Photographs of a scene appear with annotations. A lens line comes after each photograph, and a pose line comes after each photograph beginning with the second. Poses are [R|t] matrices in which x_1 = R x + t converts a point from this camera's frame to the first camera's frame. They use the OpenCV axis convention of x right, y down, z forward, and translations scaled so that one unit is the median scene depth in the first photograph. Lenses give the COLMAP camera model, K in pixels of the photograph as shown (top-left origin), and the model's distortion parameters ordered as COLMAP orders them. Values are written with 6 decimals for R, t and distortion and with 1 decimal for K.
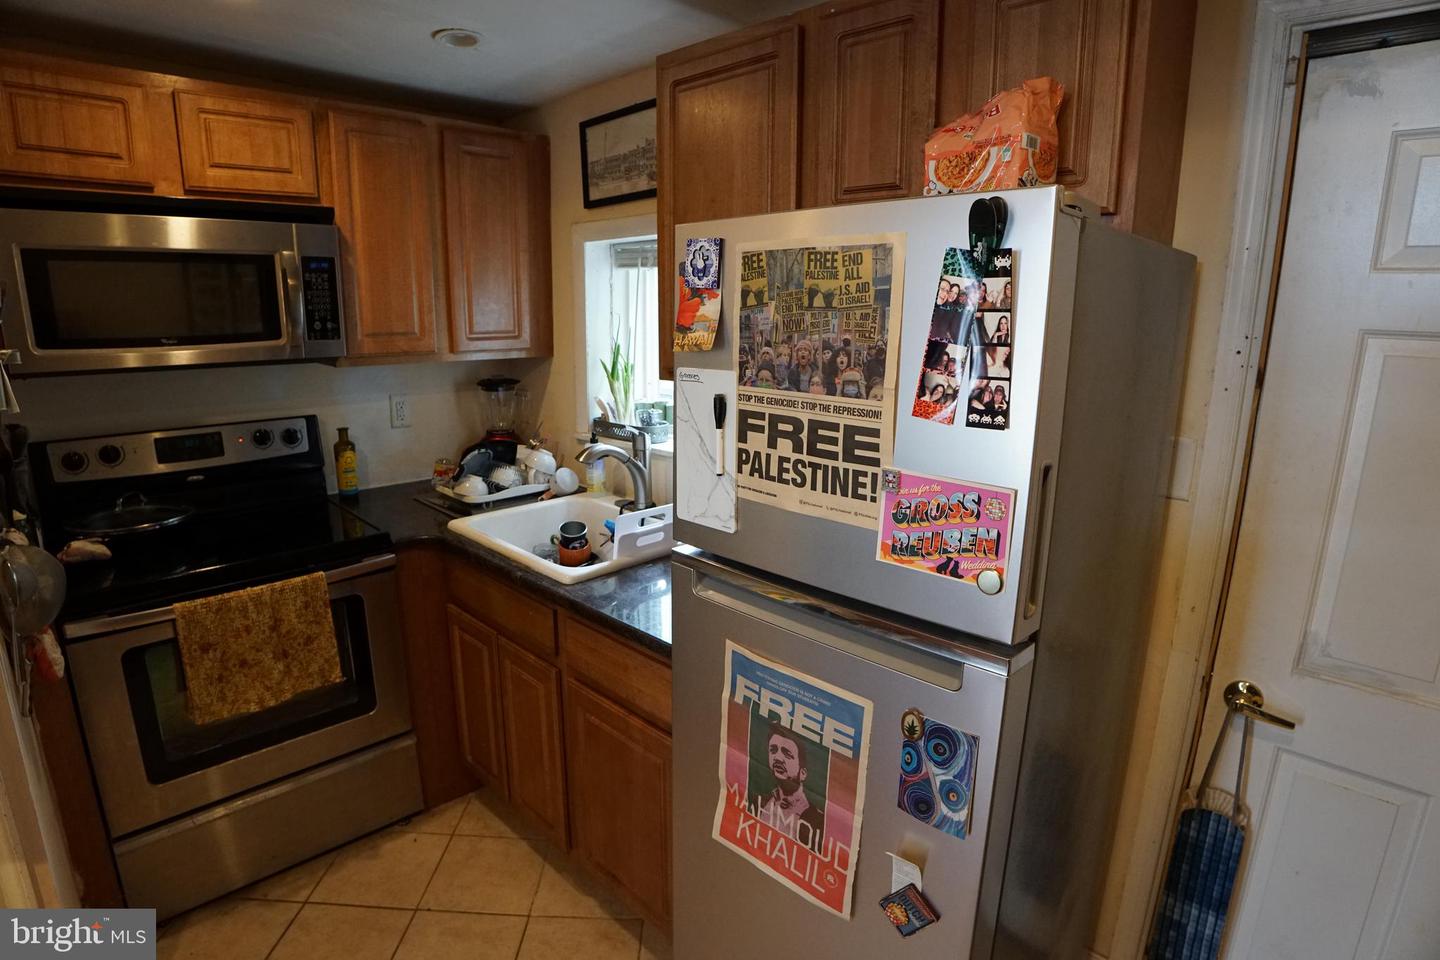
lens RADIAL K [[750.8, 0, 718.4], [0, 750.8, 479.8], [0, 0, 1]] dist [-0.096407, 0.027299]
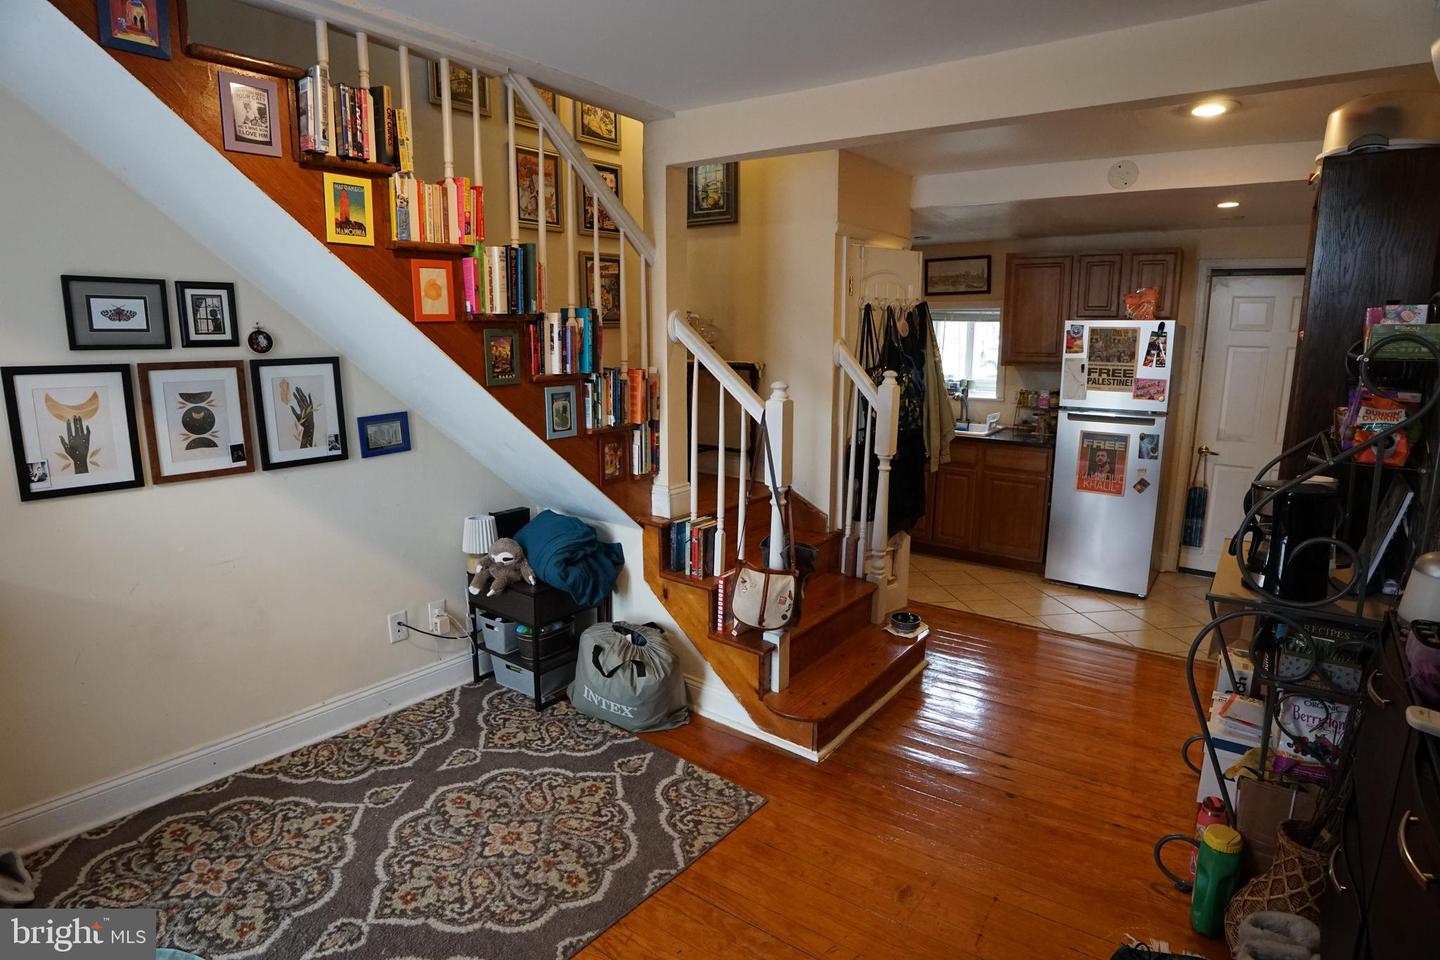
lens RADIAL K [[750.8, 0, 724.8], [0, 750.8, 480.1], [0, 0, 1]] dist [-0.096407, 0.027299]
pose [[0.990741, -0.039846, 0.129790, -2.333714], [0.043135, 0.998813, -0.022630, 0.490069], [-0.128734, 0.028019, 0.991283, -2.503624]]
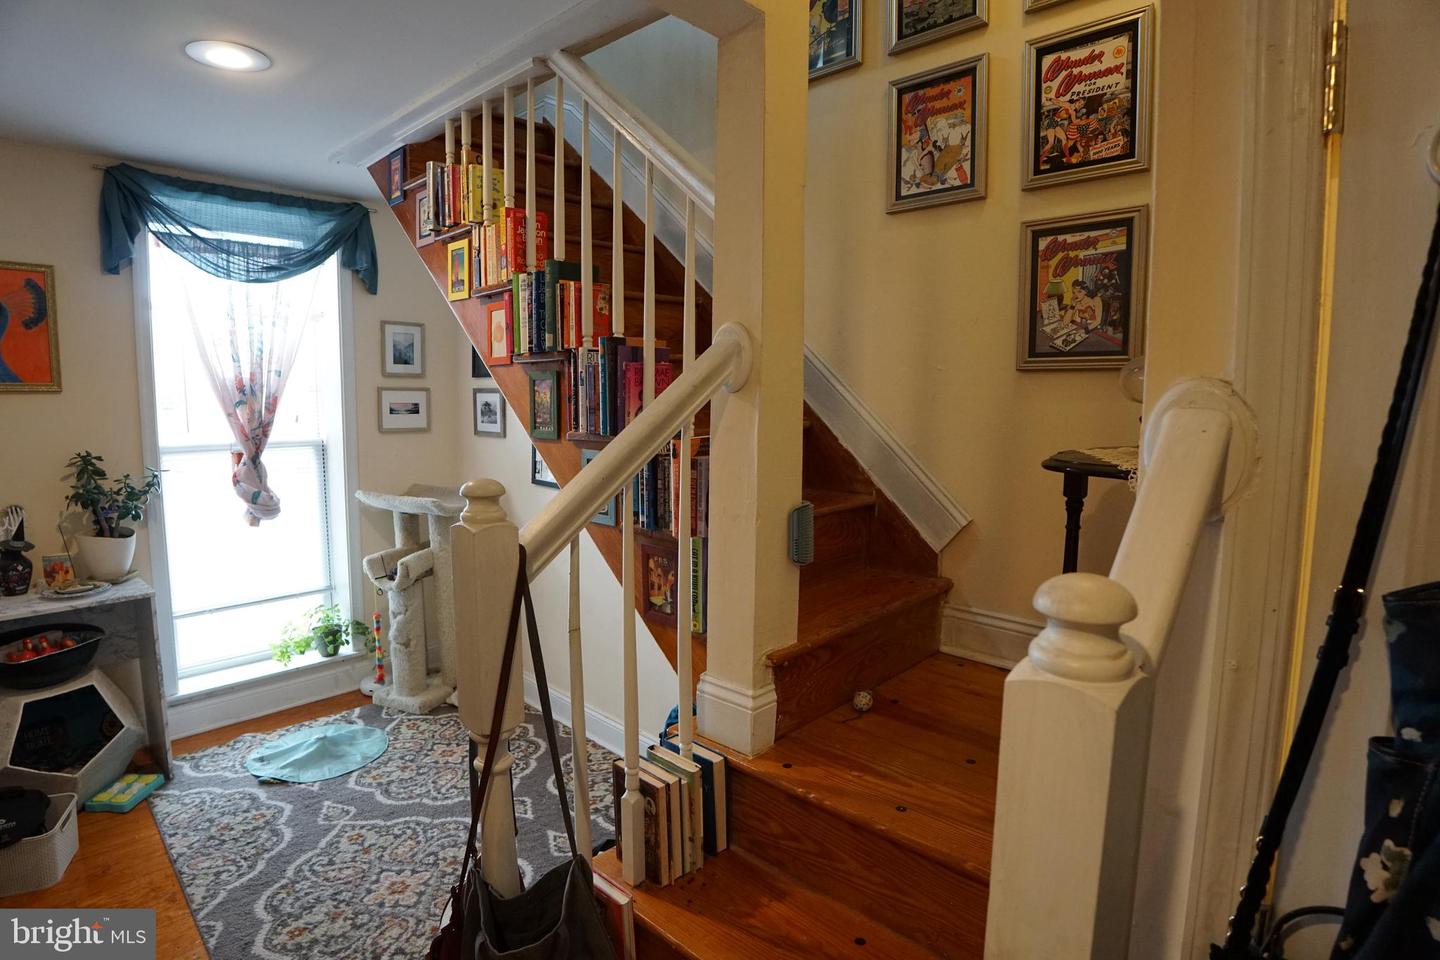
lens RADIAL K [[750.8, 0, 718.0], [0, 750.8, 480.7], [0, 0, 1]] dist [-0.096407, 0.027299]
pose [[0.025041, 0.097422, -0.994928, -0.885700], [-0.228685, 0.969408, 0.089168, -0.016161], [0.973178, 0.225292, 0.046554, 0.041632]]
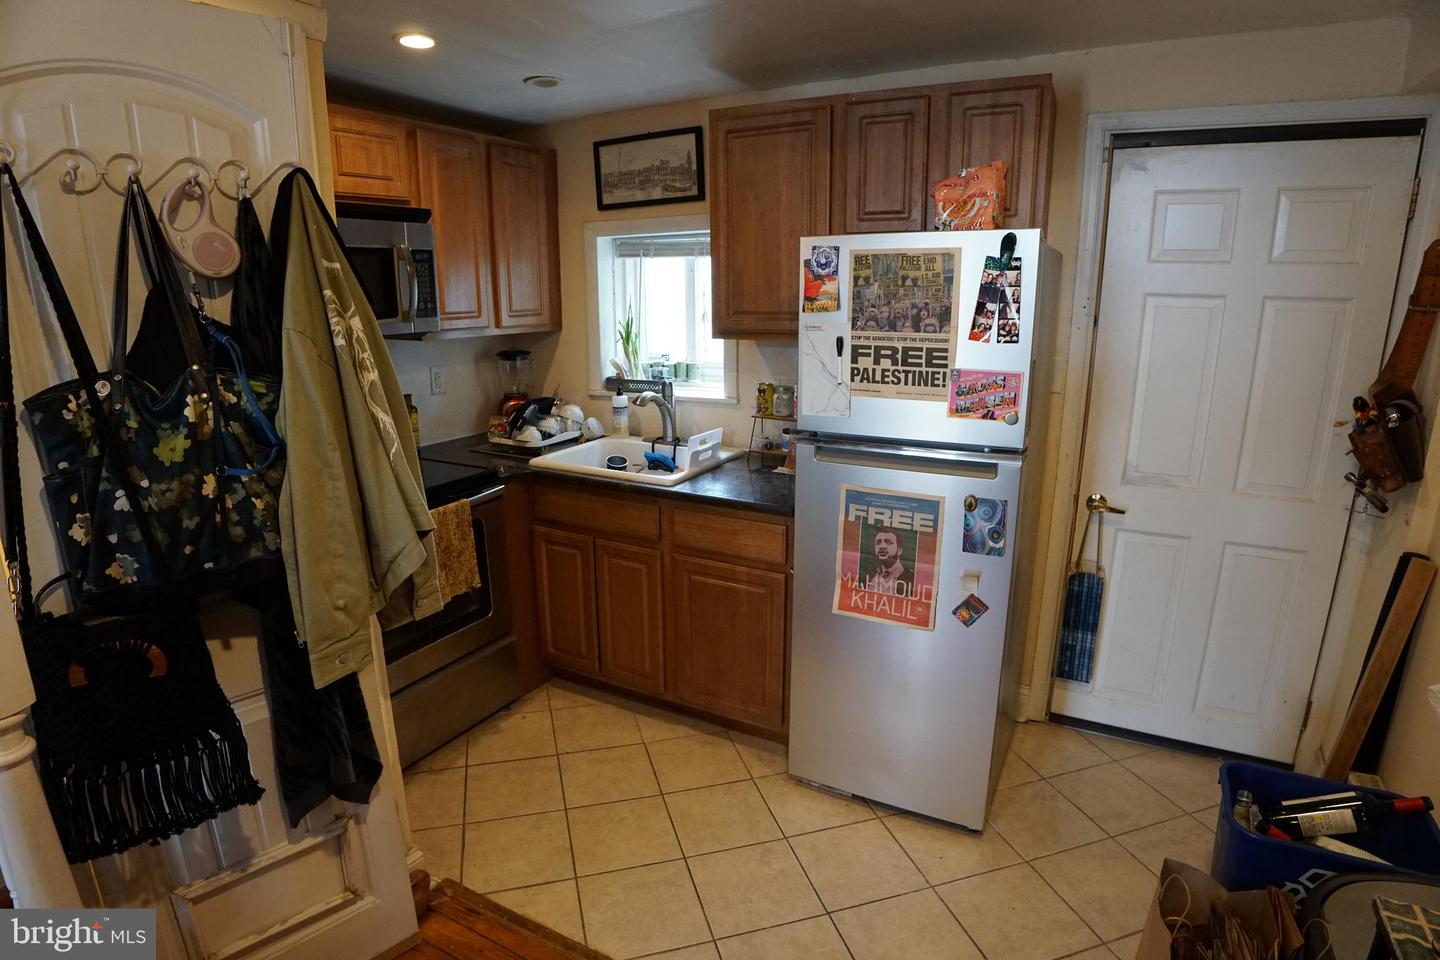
lens RADIAL K [[750.8, 0, 721.5], [0, 750.8, 479.3], [0, 0, 1]] dist [-0.096407, 0.027299]
pose [[0.961088, -0.082058, 0.263772, -0.722989], [0.075838, 0.996551, 0.033698, 0.131780], [-0.265627, -0.012383, 0.963996, -0.575398]]
